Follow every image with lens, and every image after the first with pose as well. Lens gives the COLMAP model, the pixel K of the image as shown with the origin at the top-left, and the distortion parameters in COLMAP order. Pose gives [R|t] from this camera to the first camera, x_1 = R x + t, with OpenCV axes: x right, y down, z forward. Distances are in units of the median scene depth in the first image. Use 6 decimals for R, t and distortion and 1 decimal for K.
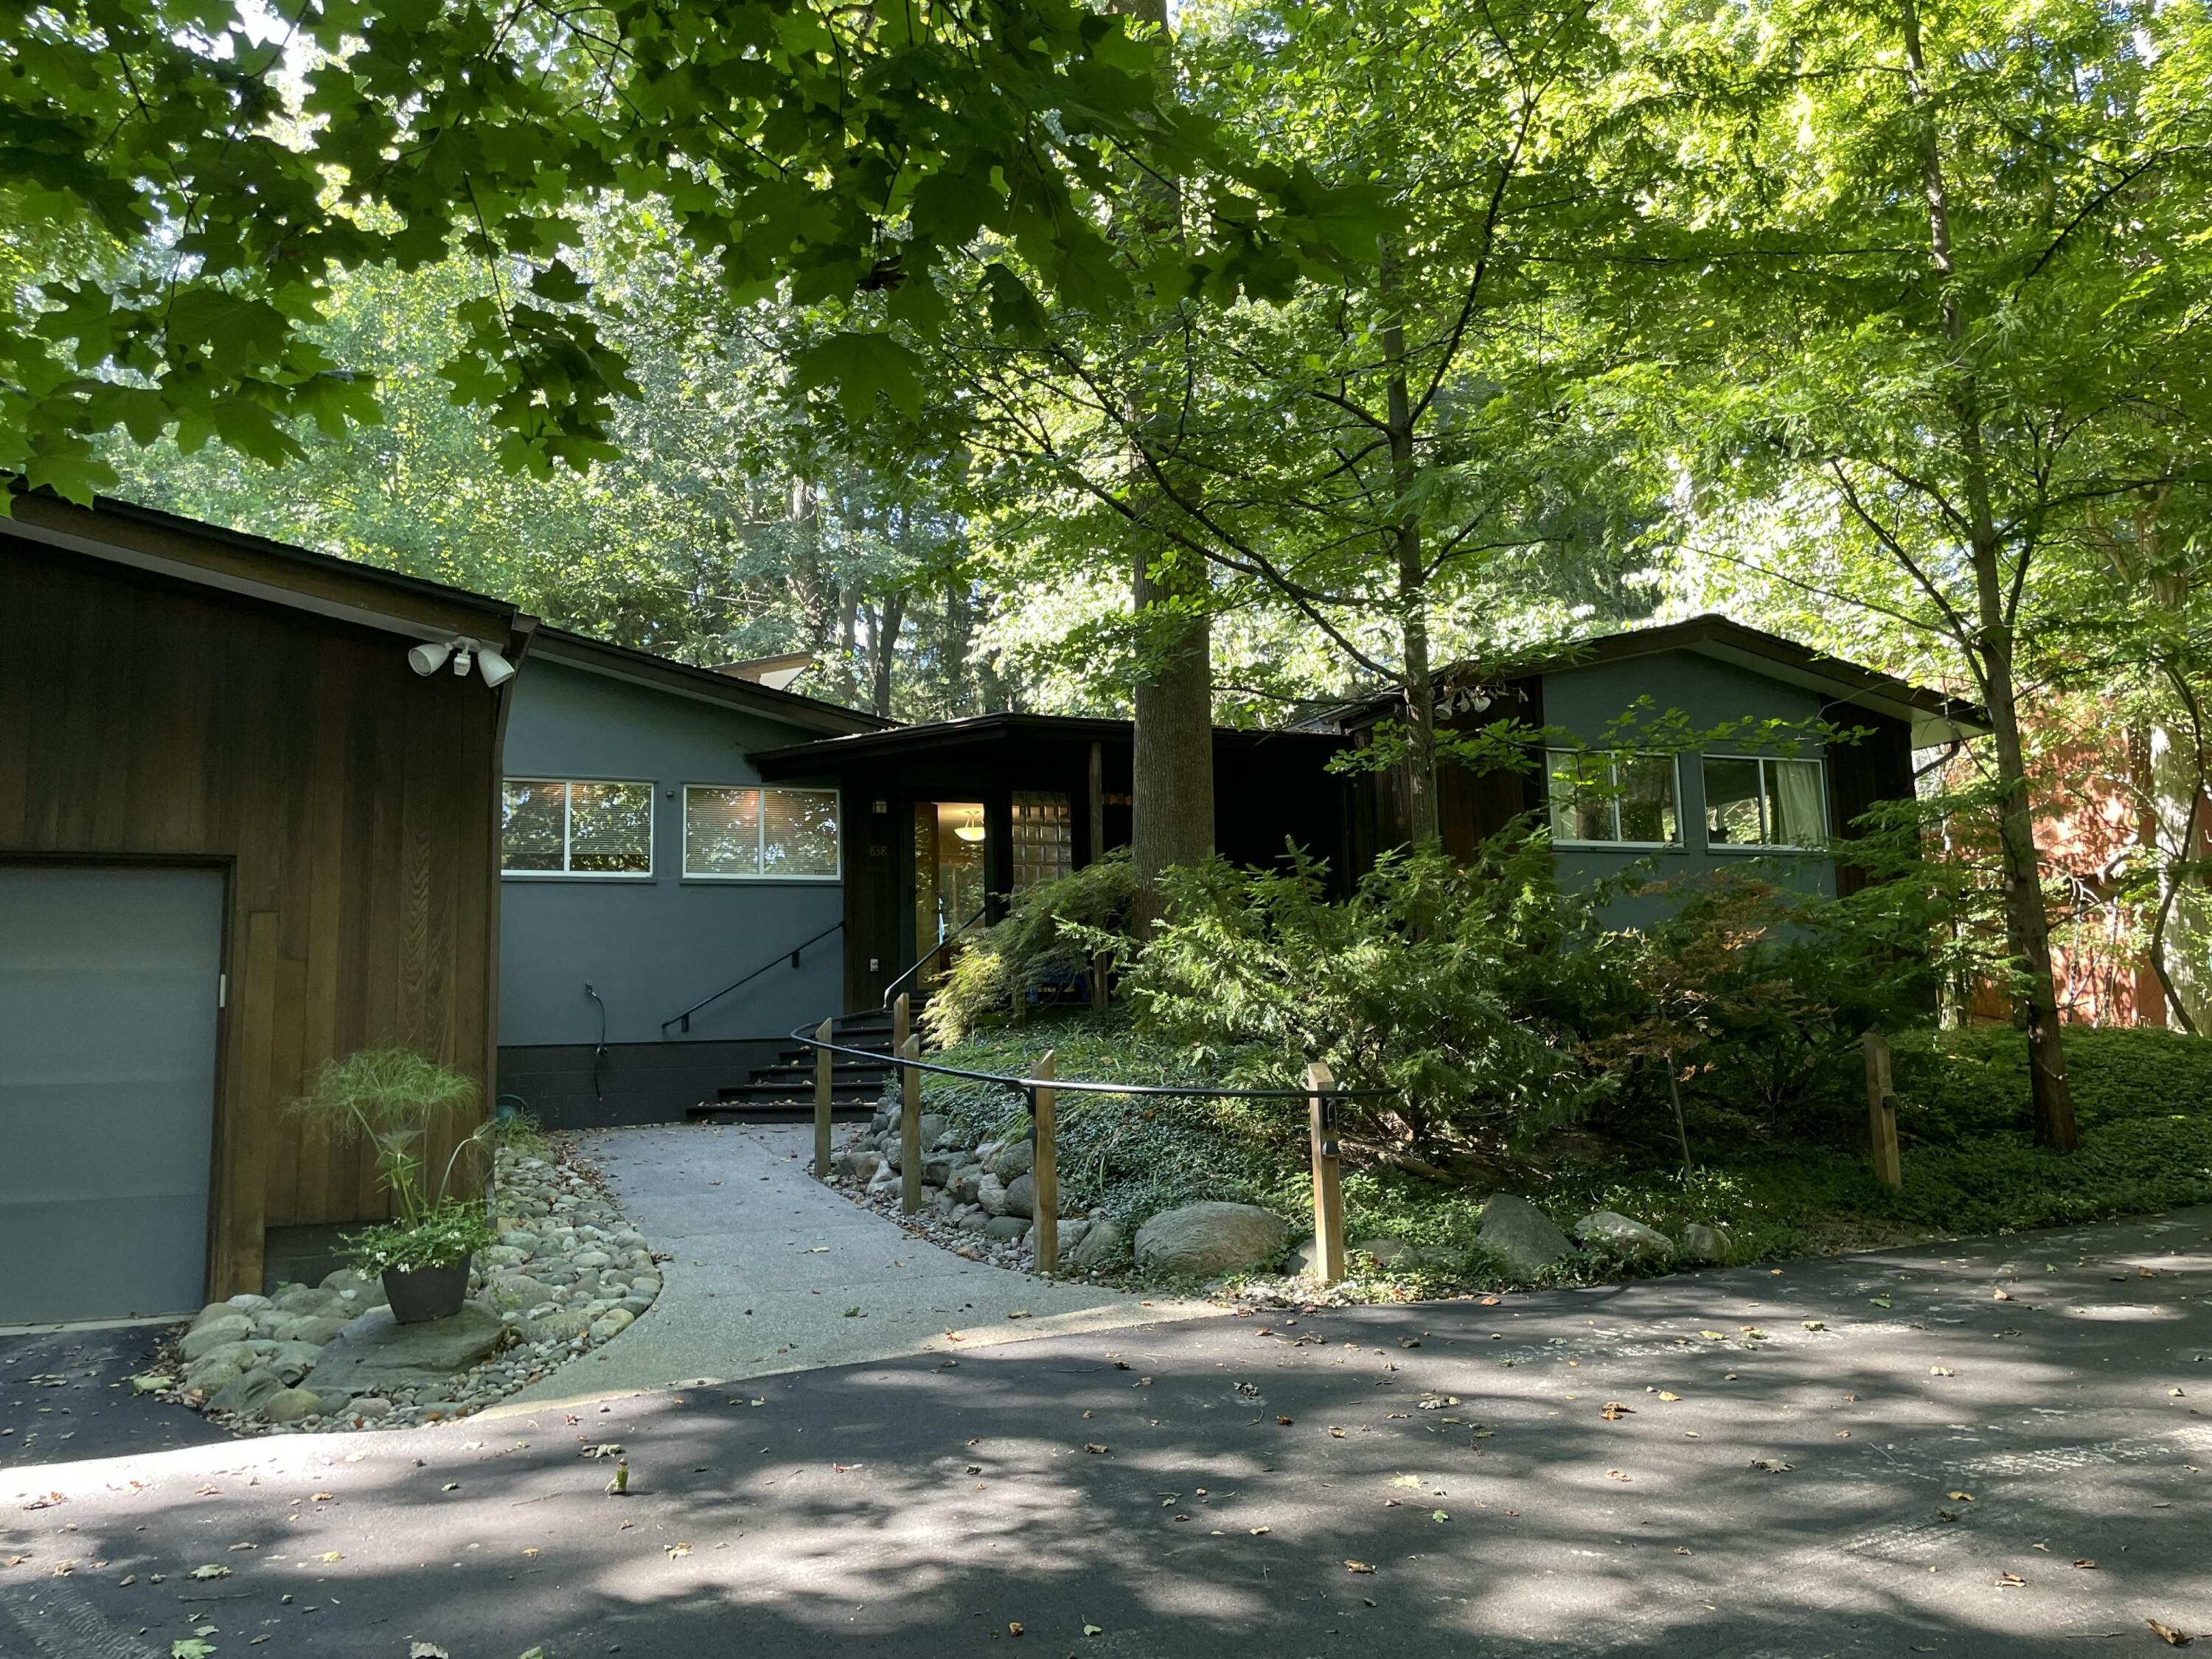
lens RADIAL K [[1694.3, 0, 1106.0], [0, 1694.3, 829.5], [0, 0, 1]] dist [0.073182, 0.000062]
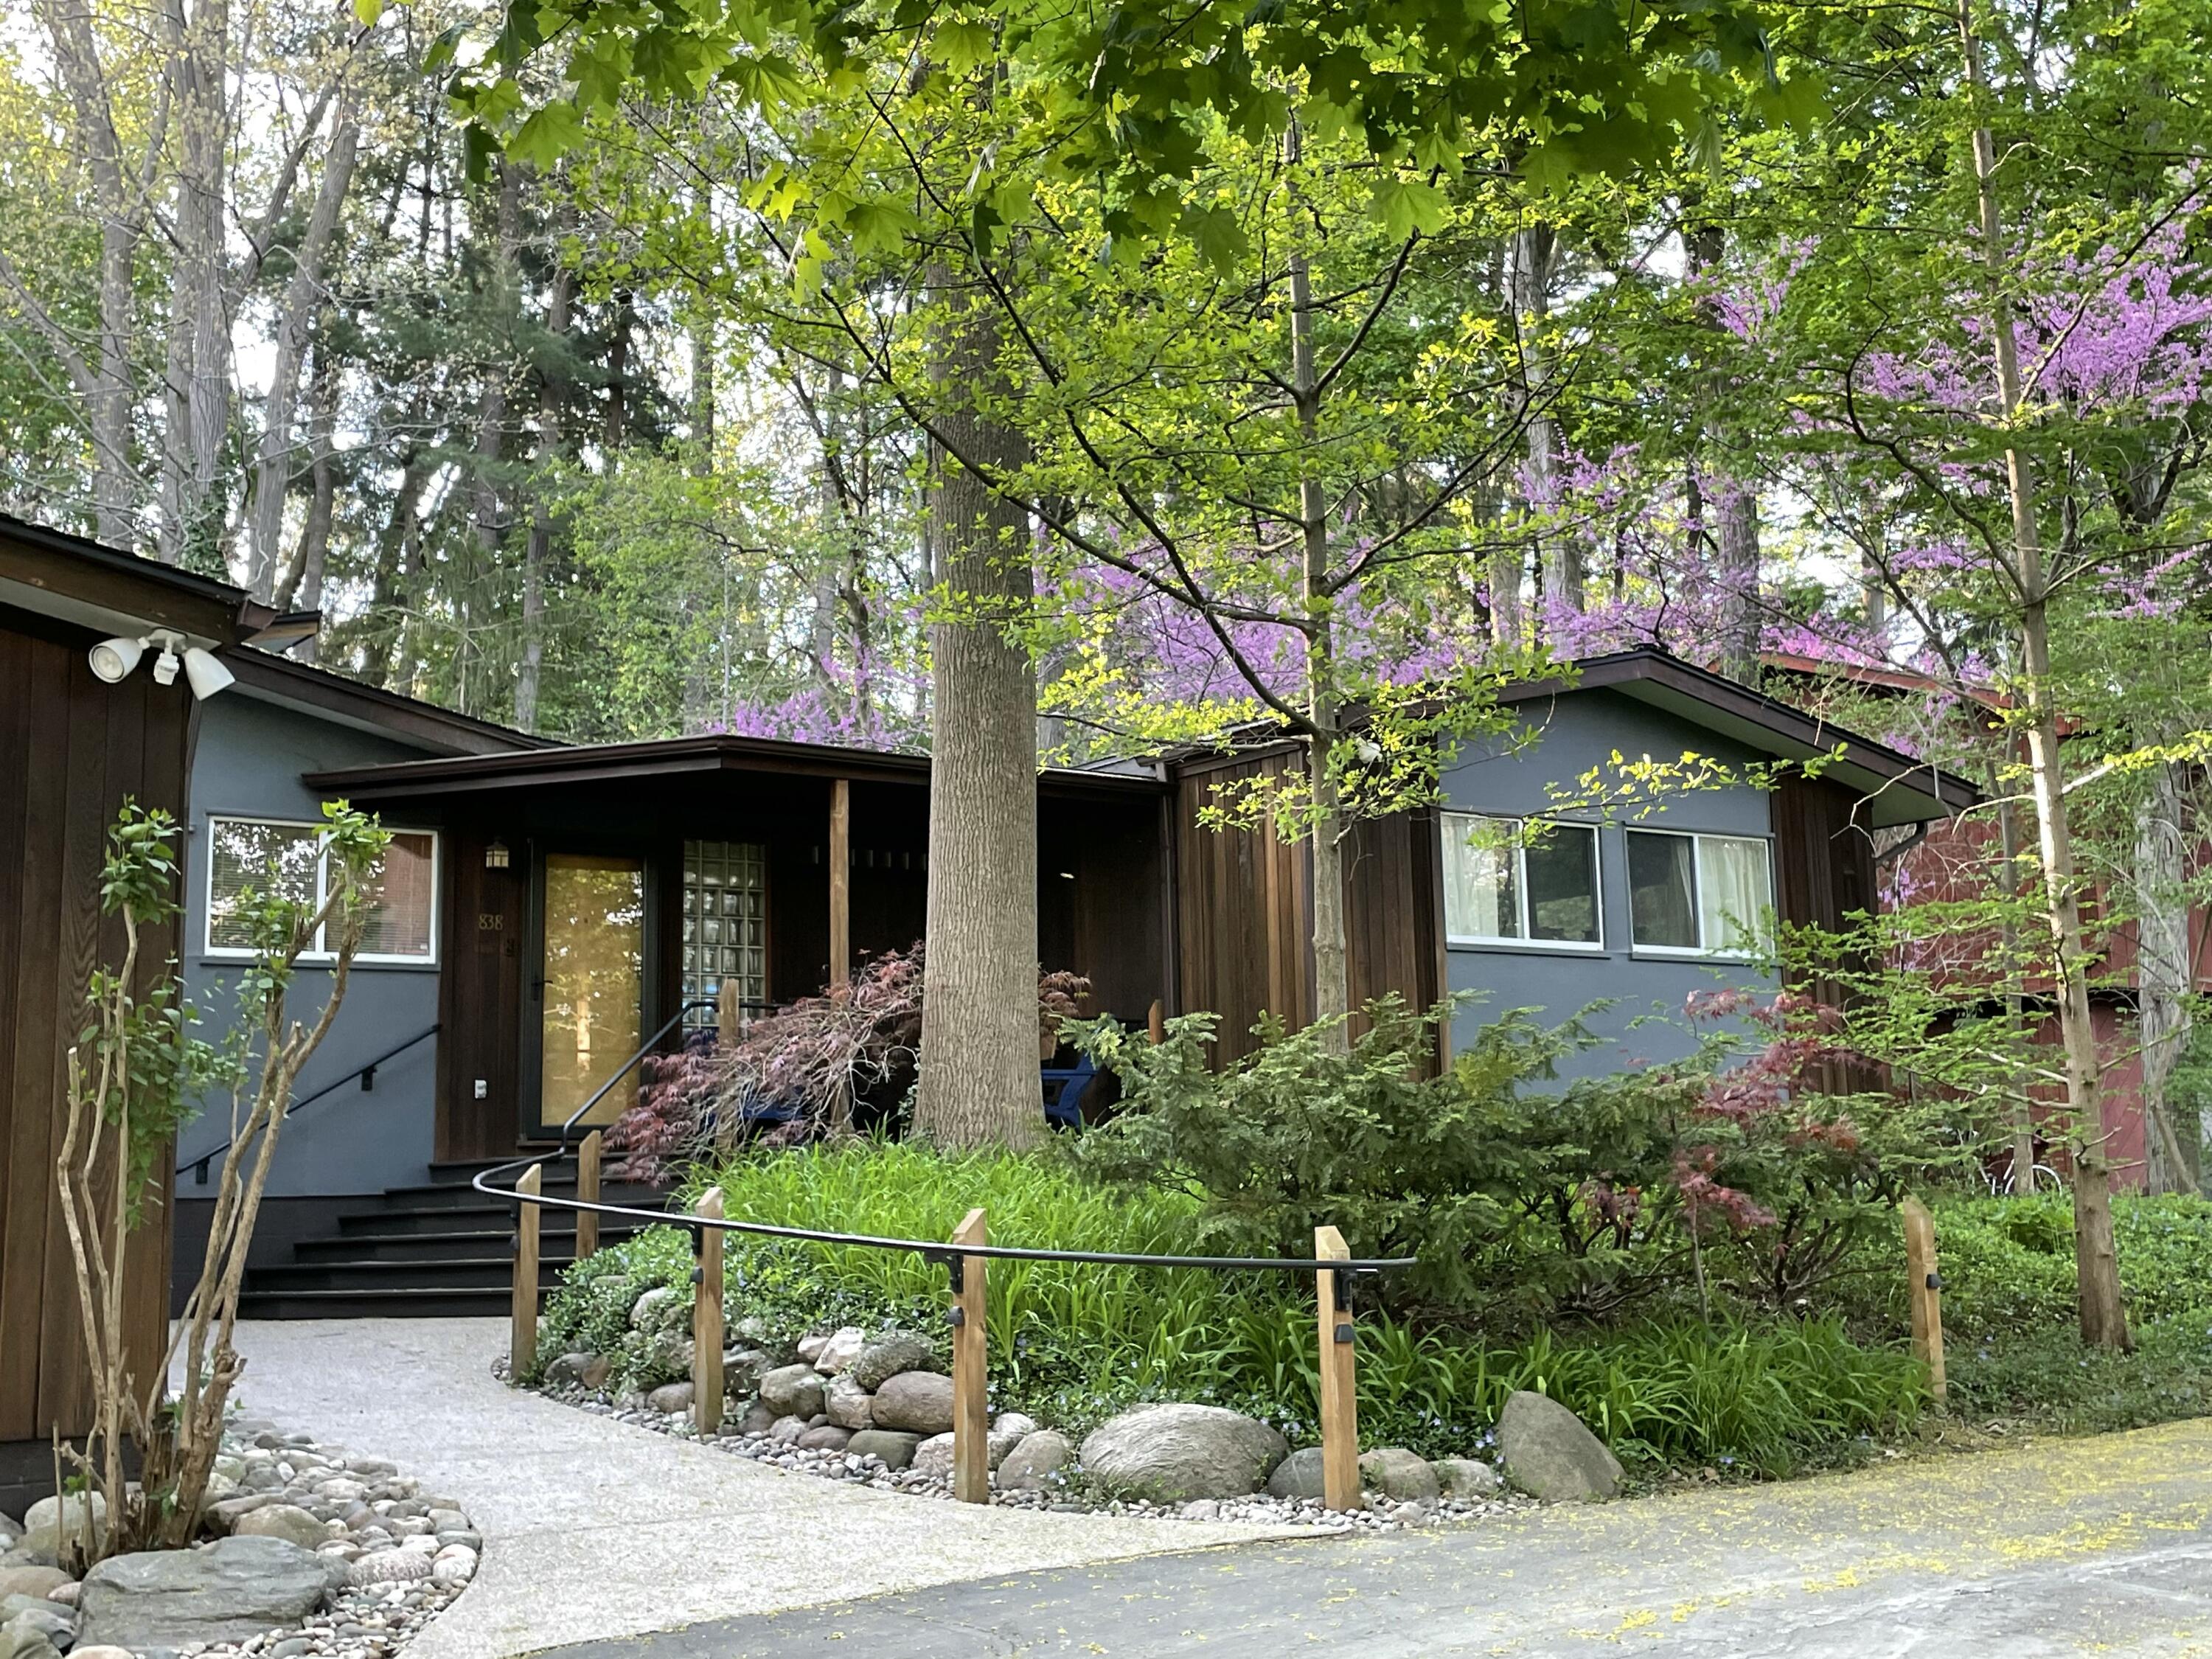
lens RADIAL K [[2630.8, 0, 1106.0], [0, 2630.8, 829.5], [0, 0, 1]] dist [0.088789, 0.000445]
pose [[0.981384, 0.036535, 0.188548, -0.182578], [-0.032670, 0.999188, -0.023569, -0.013862], [-0.189256, 0.016970, 0.981781, -0.168434]]
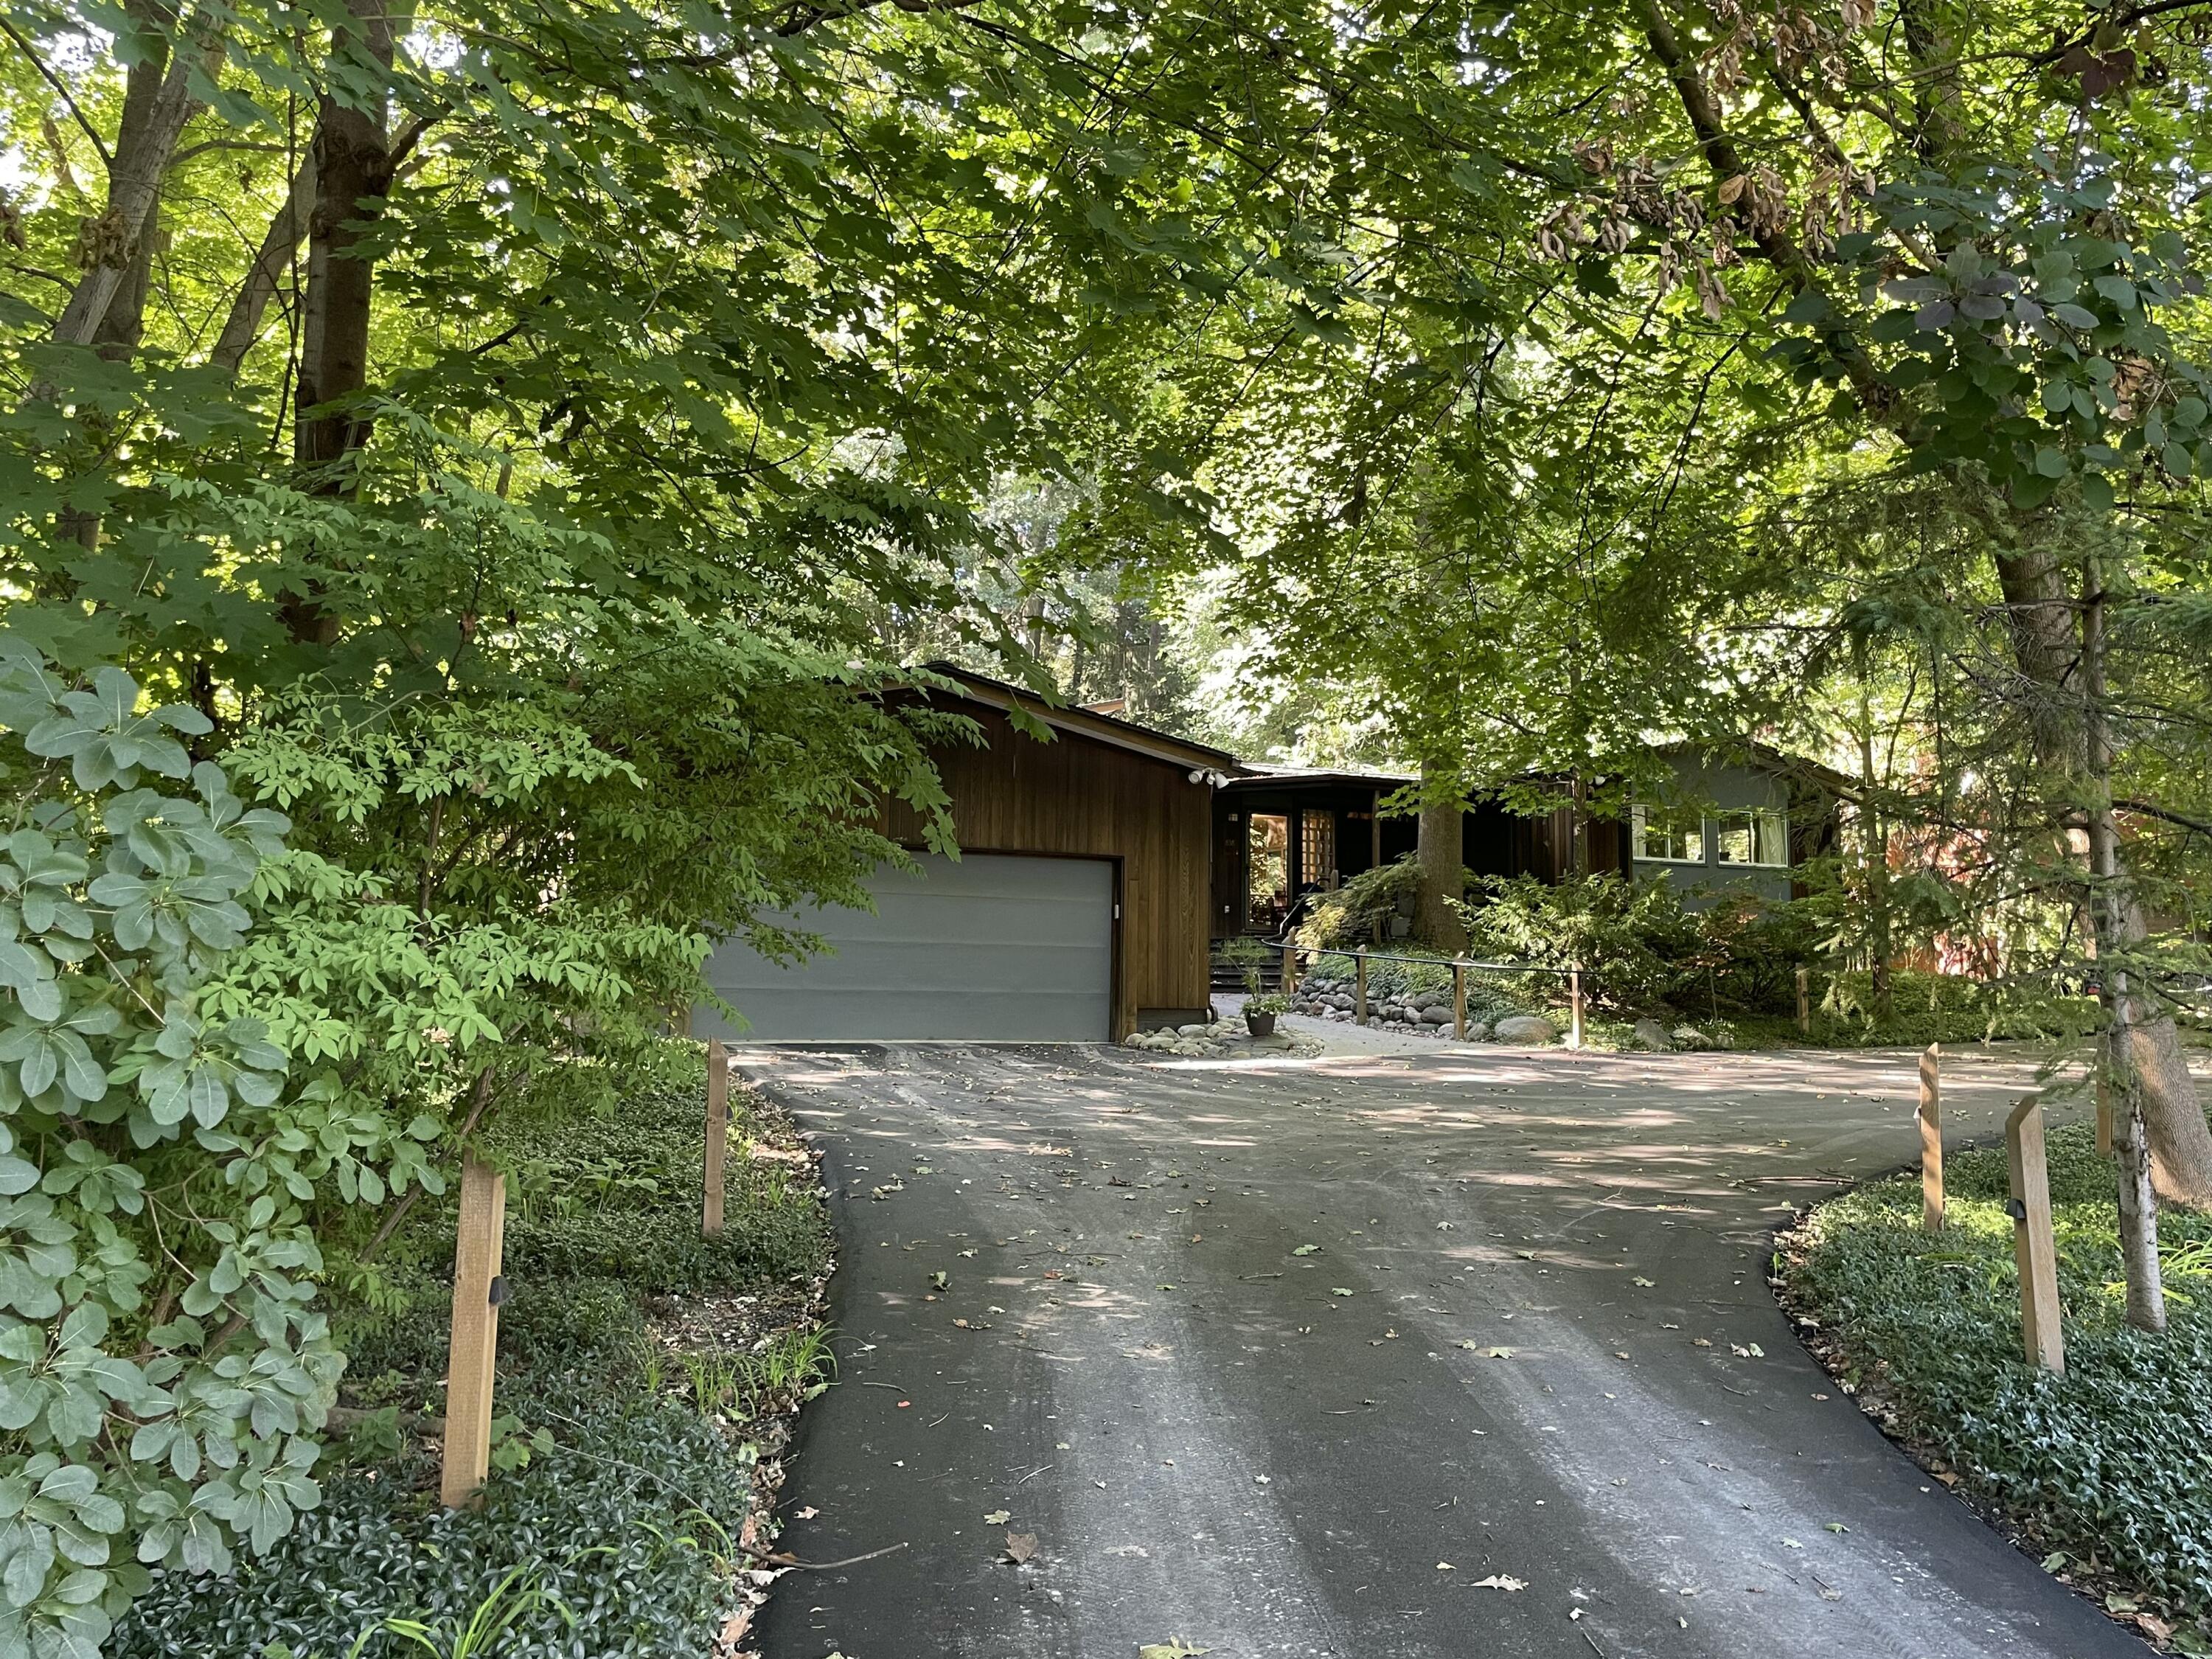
lens RADIAL K [[1694.3, 0, 1106.0], [0, 1694.3, 829.5], [0, 0, 1]] dist [0.073182, 0.000062]
pose [[0.998881, 0.043982, 0.017393, -0.525890], [-0.044514, 0.998513, 0.031470, -0.088873], [-0.015983, -0.032209, 0.999353, -1.267817]]
